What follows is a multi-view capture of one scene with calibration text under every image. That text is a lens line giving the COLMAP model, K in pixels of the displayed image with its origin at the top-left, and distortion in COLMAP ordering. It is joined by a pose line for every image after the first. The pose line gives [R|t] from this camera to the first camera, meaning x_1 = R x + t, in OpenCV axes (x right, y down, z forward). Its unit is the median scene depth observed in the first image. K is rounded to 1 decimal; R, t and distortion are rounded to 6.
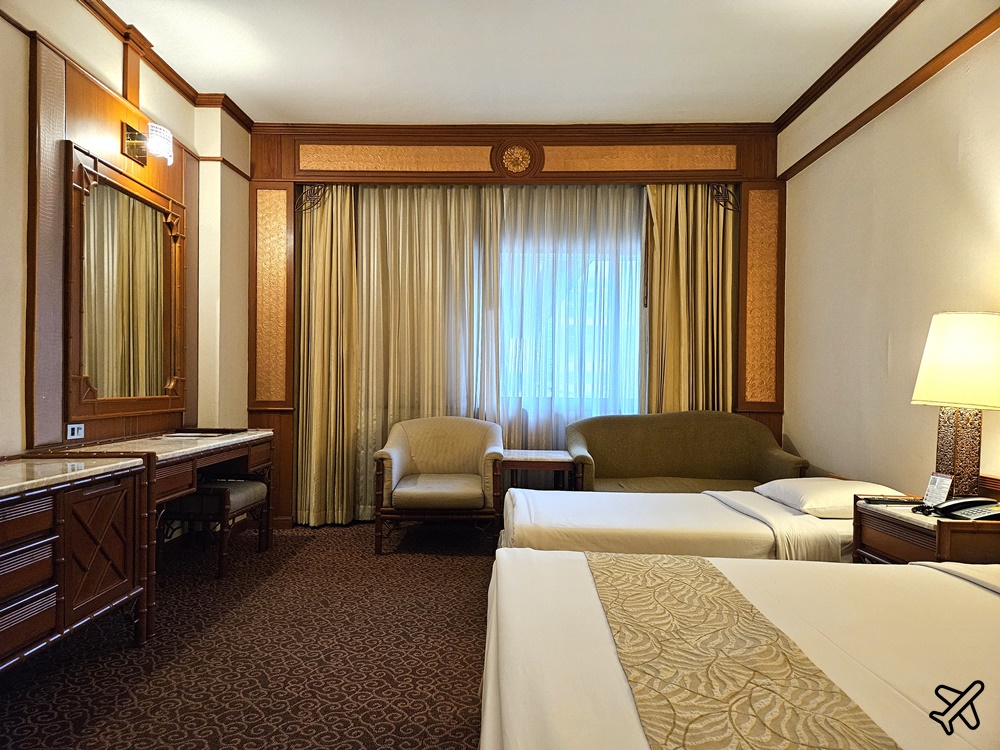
lens RADIAL K [[655.2, 0, 497.6], [0, 655.2, 378.8], [0, 0, 1]] dist [0.029574, -0.005640]
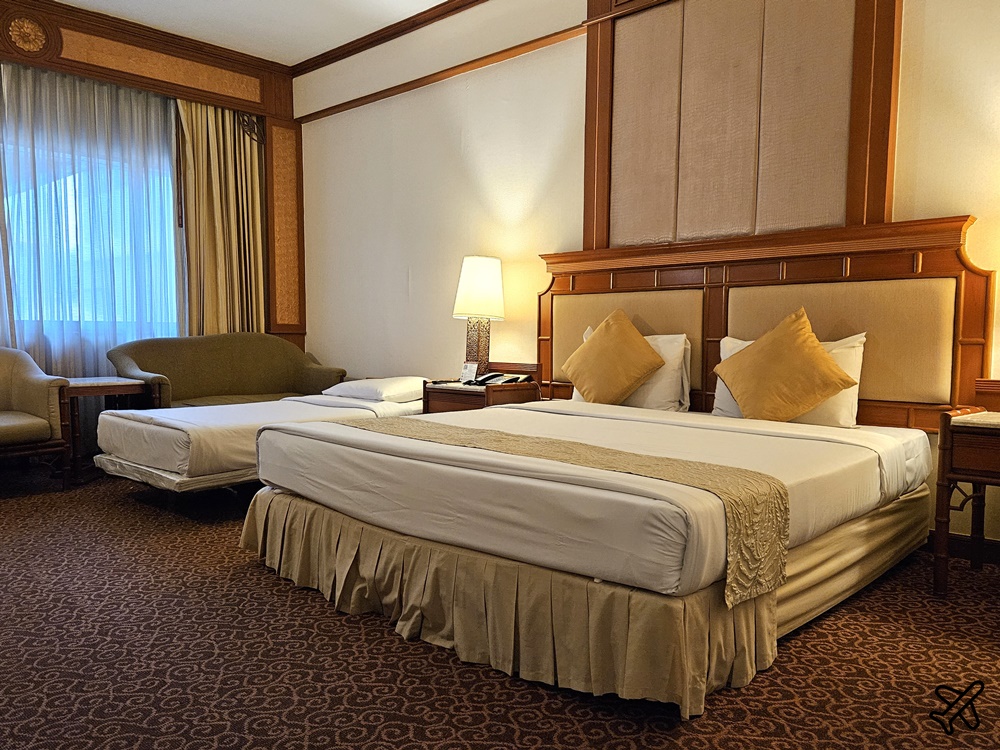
lens RADIAL K [[770.9, 0, 499.3], [0, 770.9, 378.8], [0, 0, 1]] dist [-0.004870, -0.008257]
pose [[0.665576, -0.053186, 0.744433, -0.330154], [-0.007693, 0.996916, 0.078102, 0.022790], [-0.746290, -0.057710, 0.663114, -0.126359]]
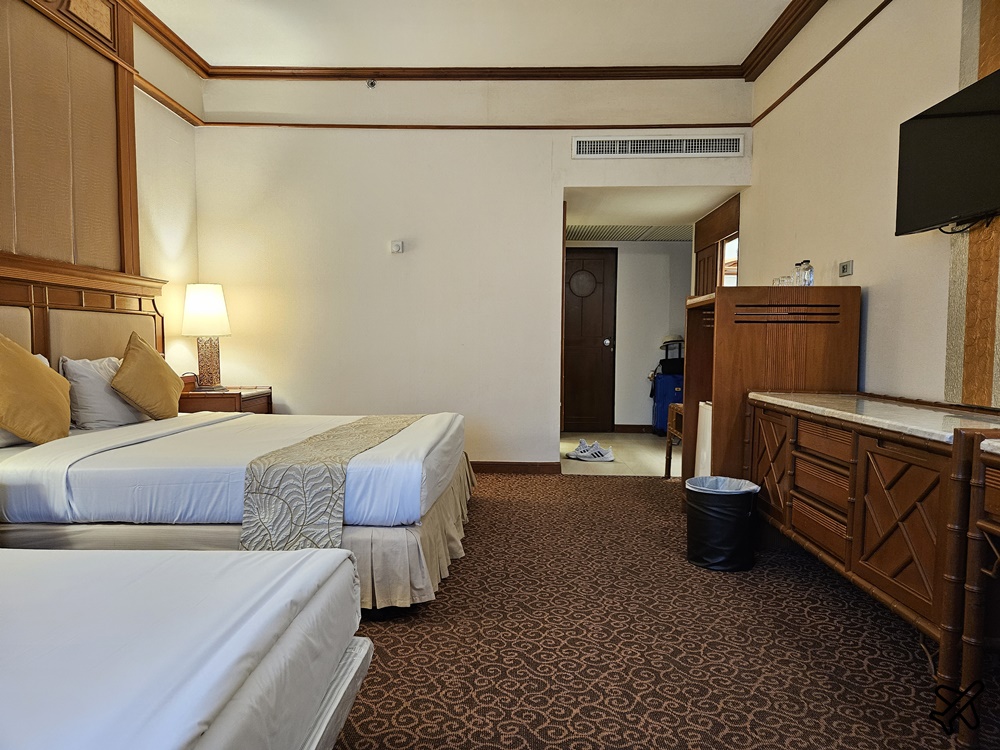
lens RADIAL K [[655.2, 0, 500.0], [0, 655.2, 376.9], [0, 0, 1]] dist [0.029574, -0.005640]
pose [[-0.999689, -0.015565, 0.019471, -0.067475], [-0.014780, 0.999097, 0.039831, 0.026386], [-0.020073, 0.039531, -0.999017, 0.911813]]
